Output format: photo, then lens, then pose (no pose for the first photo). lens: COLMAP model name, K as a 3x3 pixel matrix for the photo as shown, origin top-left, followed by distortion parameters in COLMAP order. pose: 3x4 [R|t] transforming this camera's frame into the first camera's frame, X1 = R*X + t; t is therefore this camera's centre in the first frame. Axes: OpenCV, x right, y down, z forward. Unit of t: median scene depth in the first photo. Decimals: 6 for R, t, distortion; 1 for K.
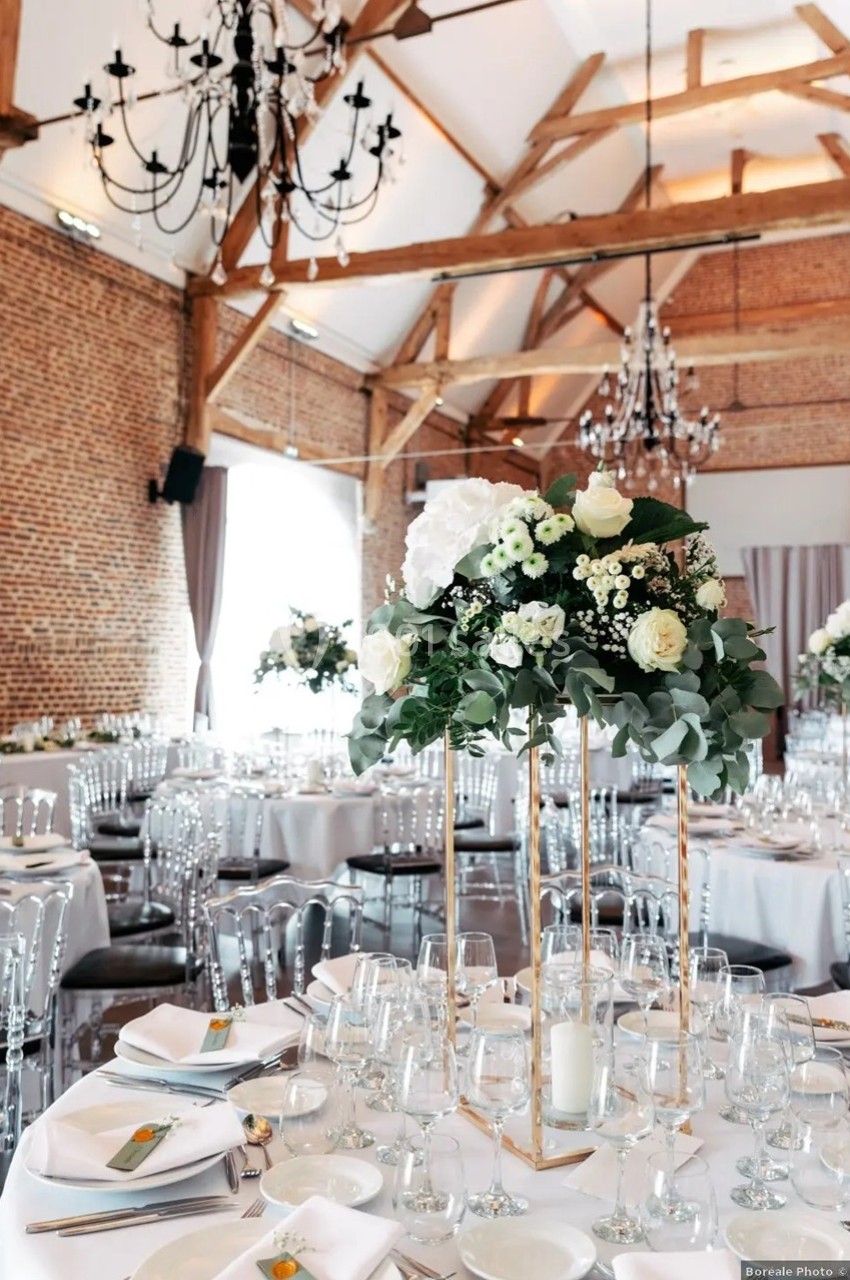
lens RADIAL K [[1136.1, 0, 425.0], [0, 1136.1, 640.0], [0, 0, 1]] dist [0.013174, -0.073086]
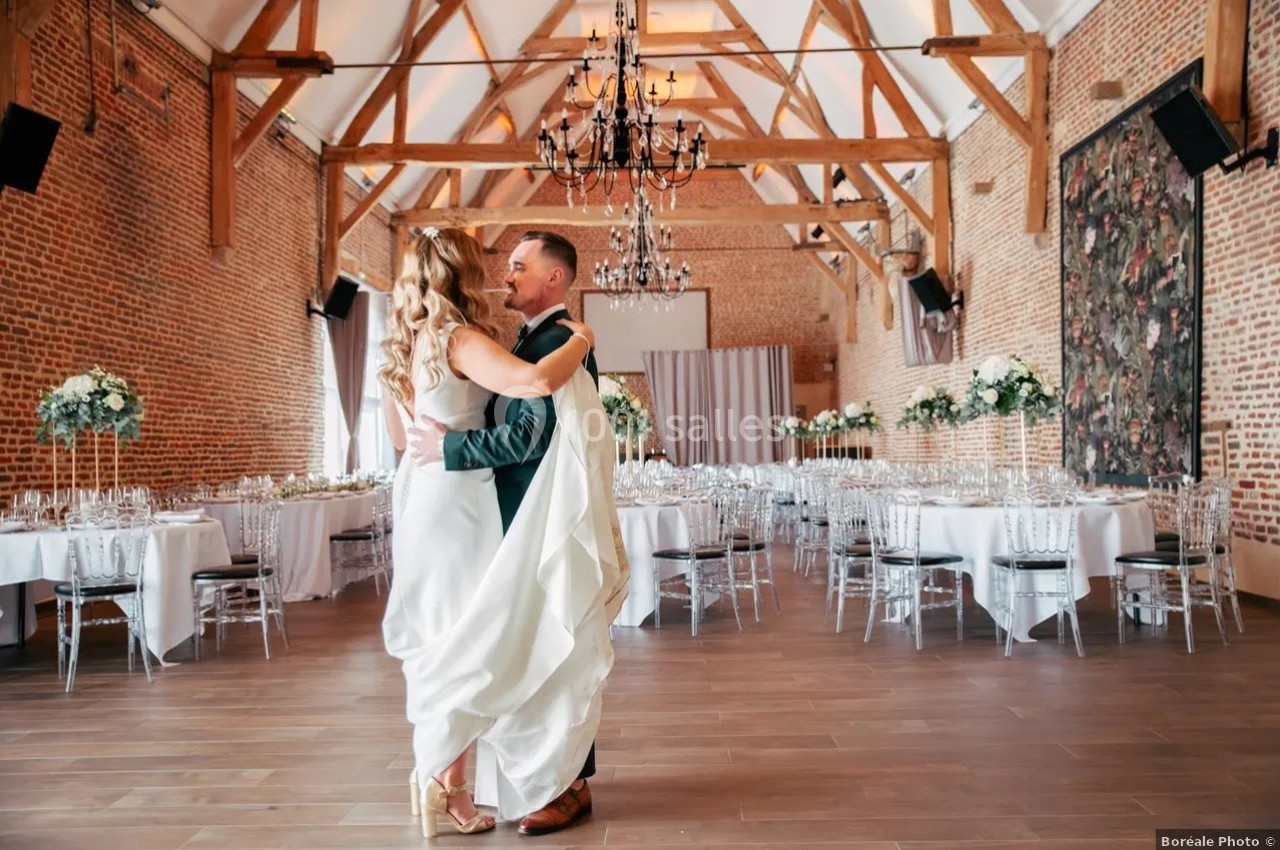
lens RADIAL K [[1136.1, 0, 640.0], [0, 1136.1, 425.0], [0, 0, 1]] dist [0.013174, -0.073086]
pose [[0.907876, -0.017865, 0.418858, -0.434829], [0.020729, 0.999783, -0.002288, 0.015399], [-0.418726, 0.010760, 0.908049, -0.352374]]
